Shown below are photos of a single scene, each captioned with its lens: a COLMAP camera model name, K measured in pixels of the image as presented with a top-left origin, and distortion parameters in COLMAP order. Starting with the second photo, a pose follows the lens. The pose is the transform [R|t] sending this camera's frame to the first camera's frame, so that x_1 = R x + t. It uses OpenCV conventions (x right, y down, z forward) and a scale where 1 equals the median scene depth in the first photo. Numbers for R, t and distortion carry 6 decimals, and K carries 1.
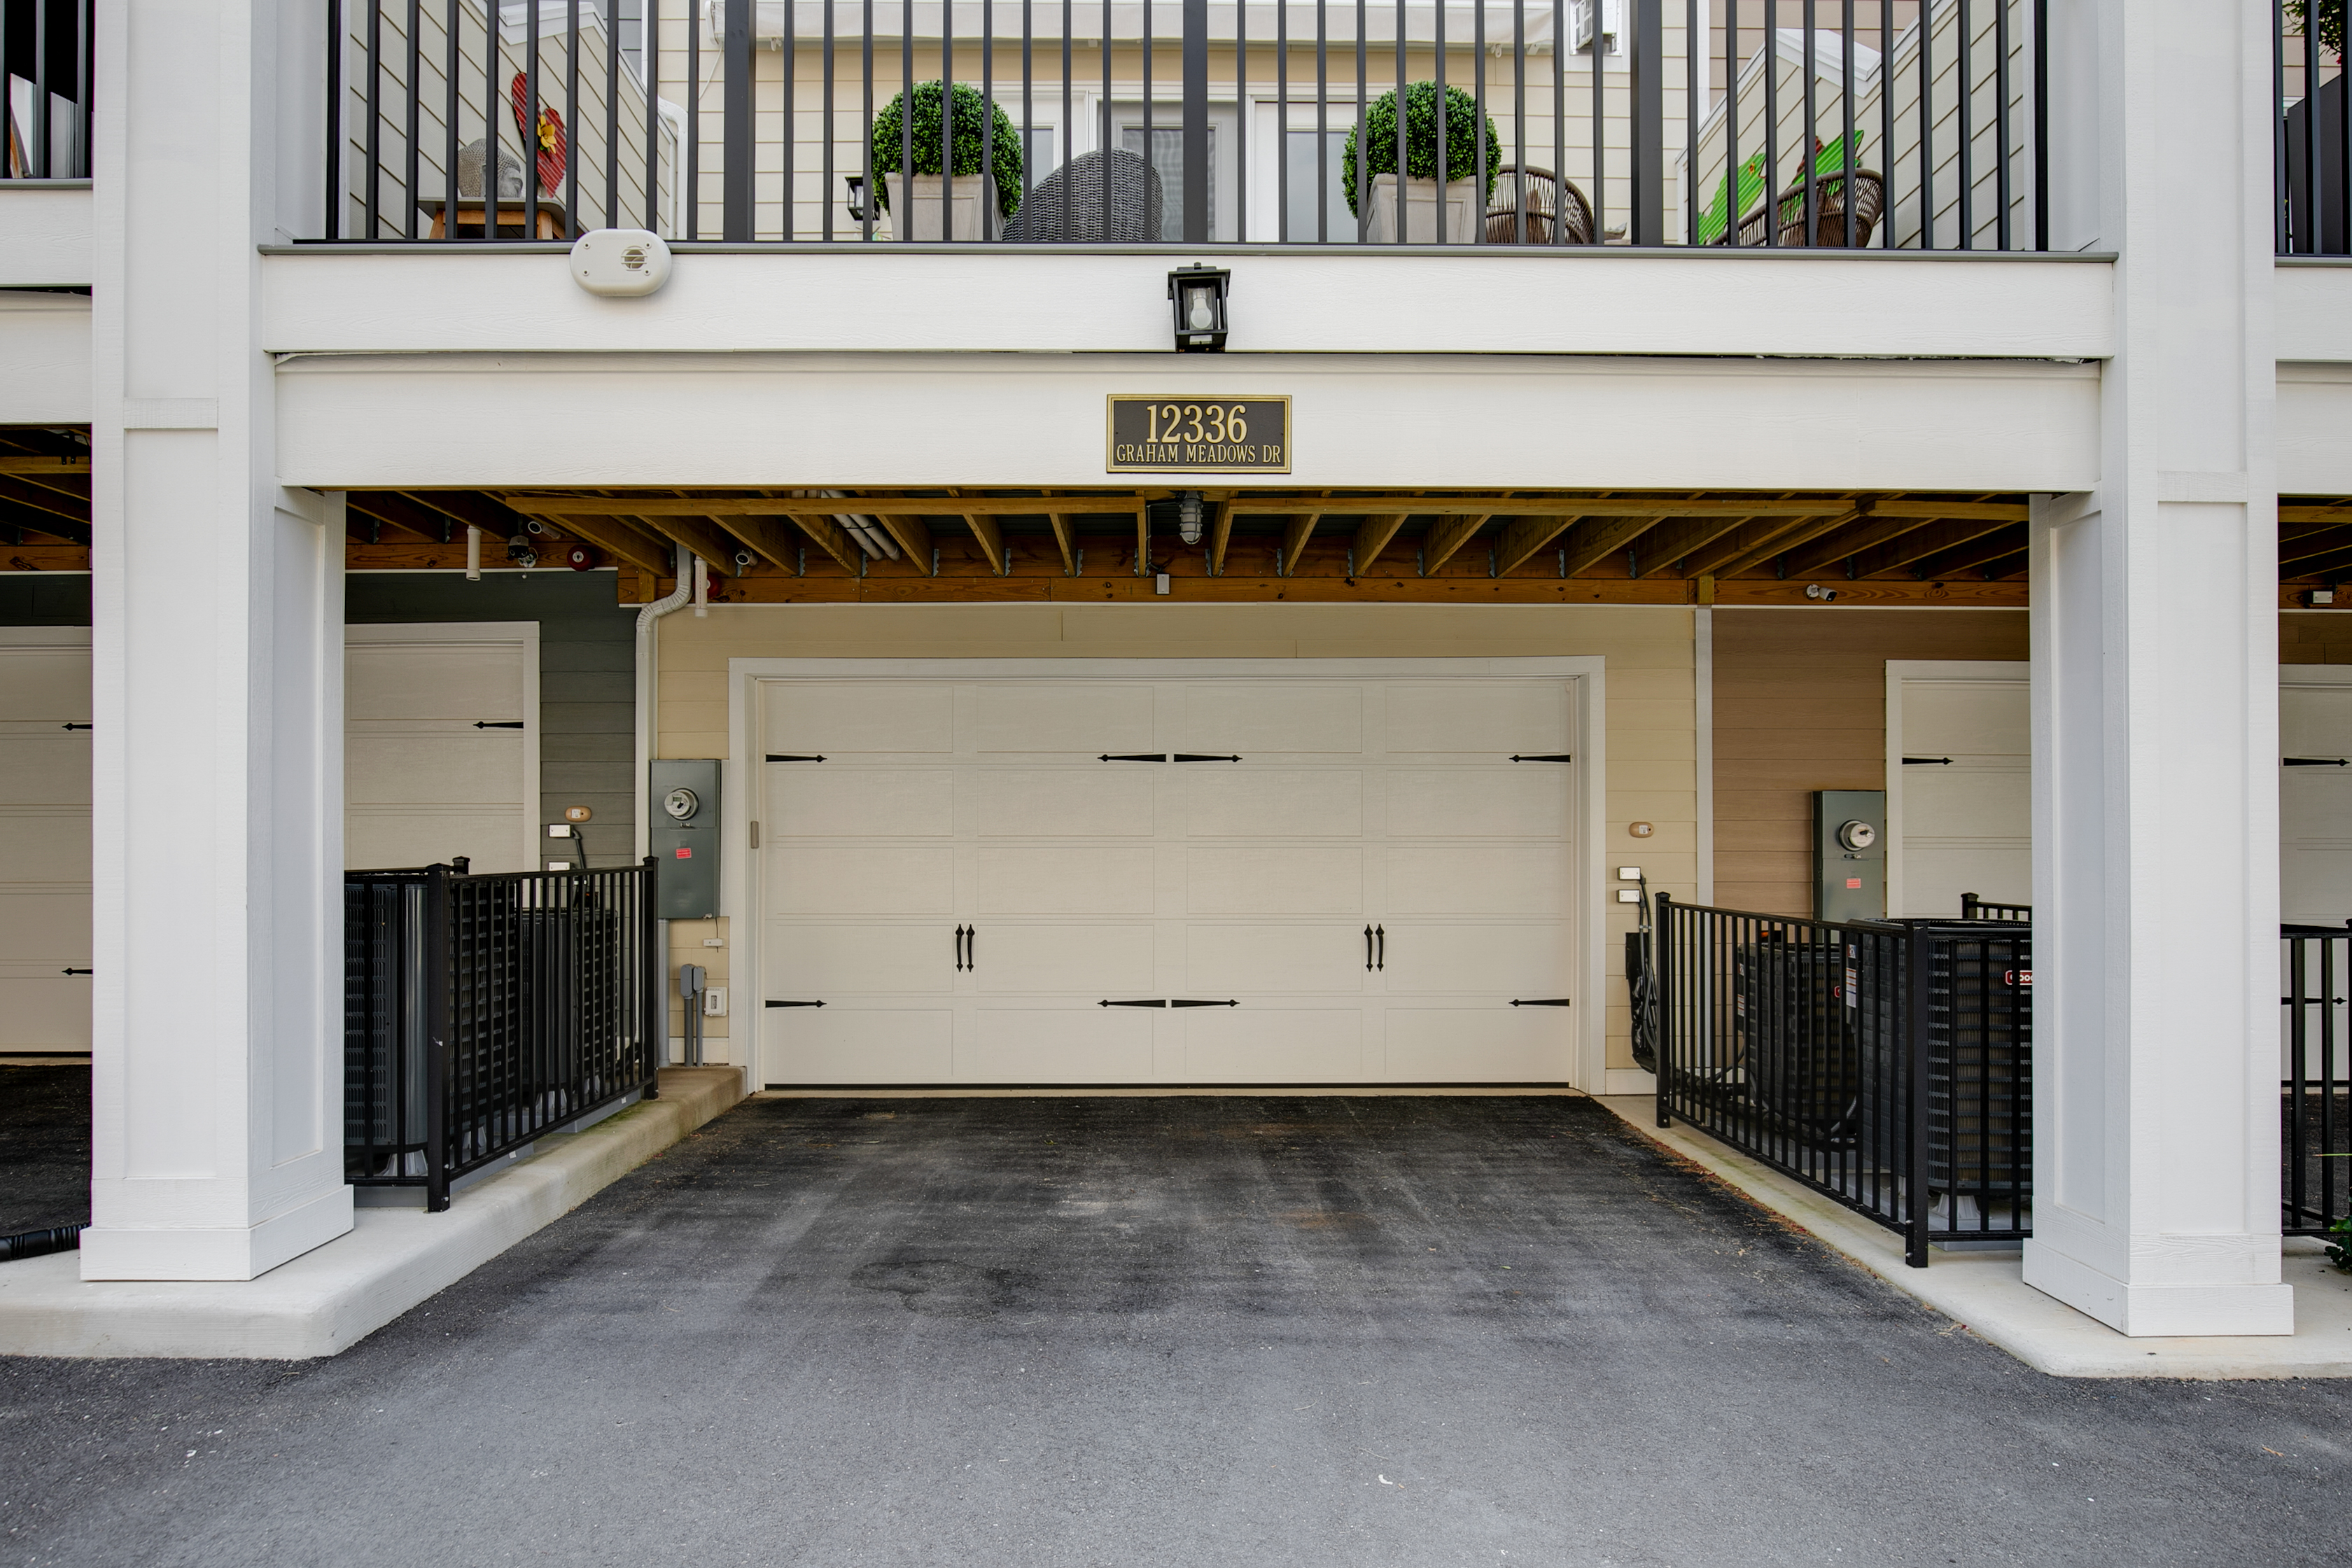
lens RADIAL K [[1321.7, 0, 1177.0], [0, 1321.7, 848.9], [0, 0, 1]] dist [-0.025979, -0.000762]
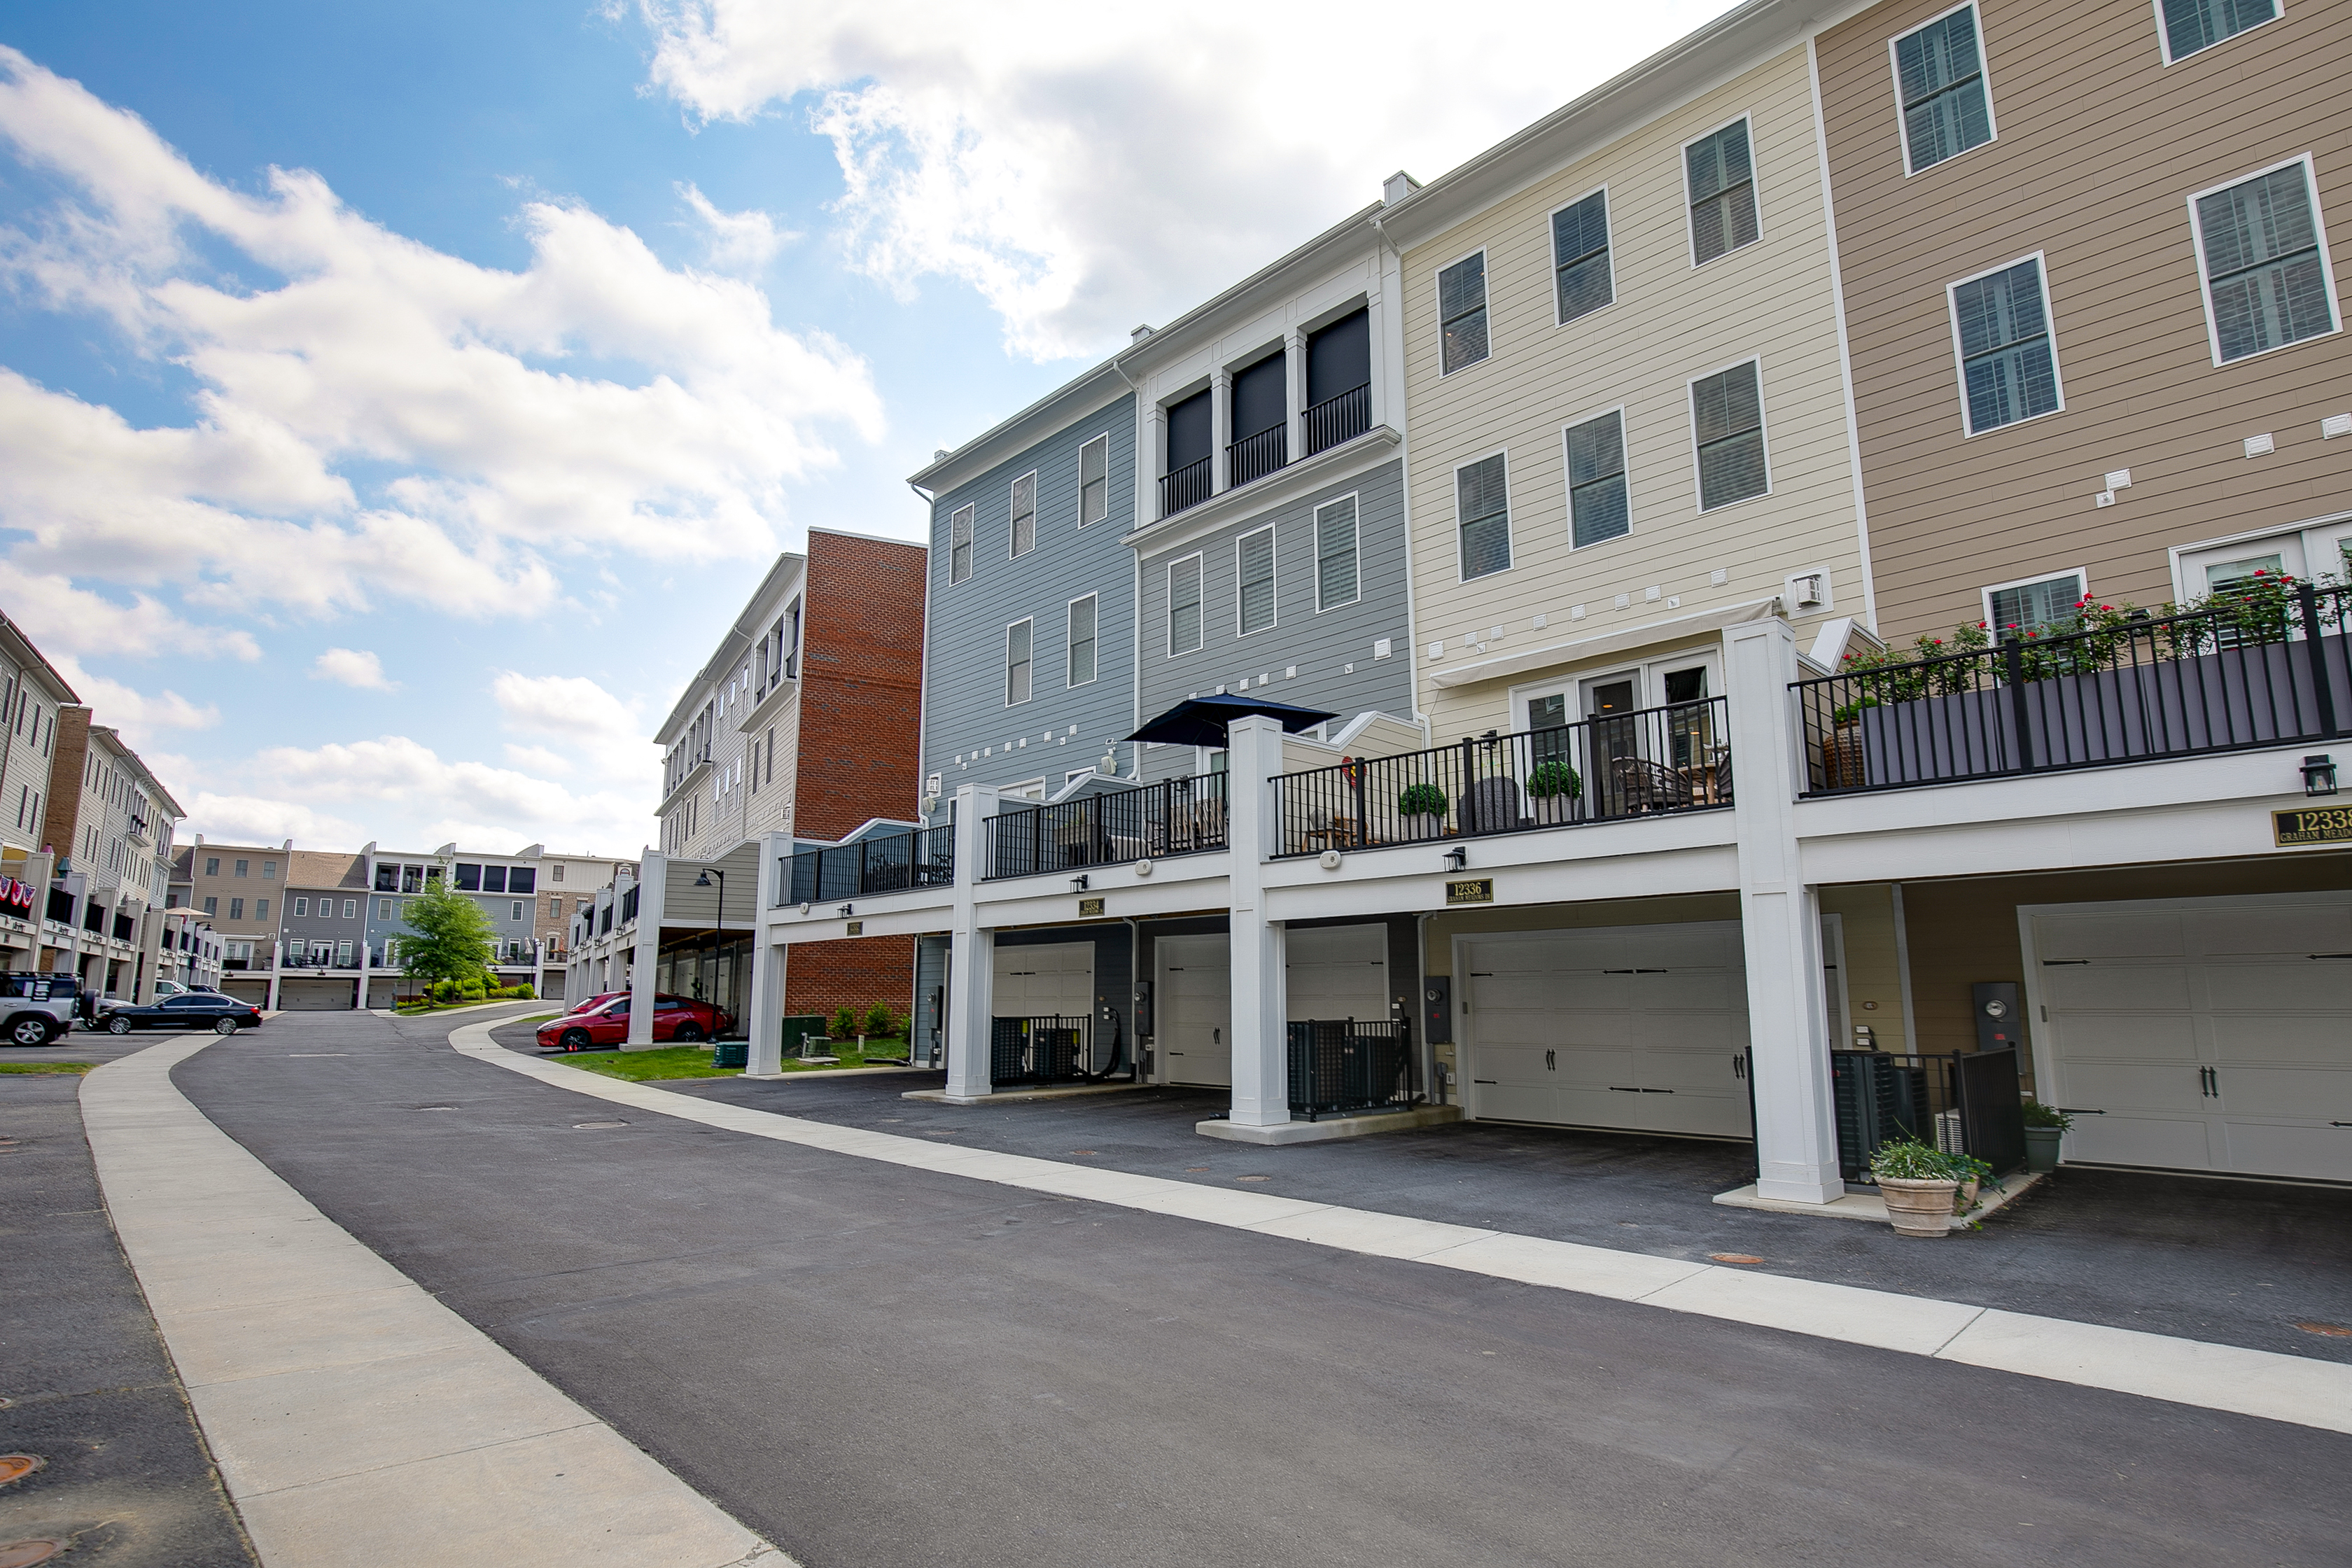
lens RADIAL K [[1213.3, 0, 1176.0], [0, 1213.3, 784.0], [0, 0, 1]] dist [-0.001239, -0.000192]
pose [[0.677458, -0.131615, -0.723690, 1.549549], [-0.000284, 0.983815, -0.179188, -0.025194], [0.735561, 0.121598, 0.666456, -1.432442]]
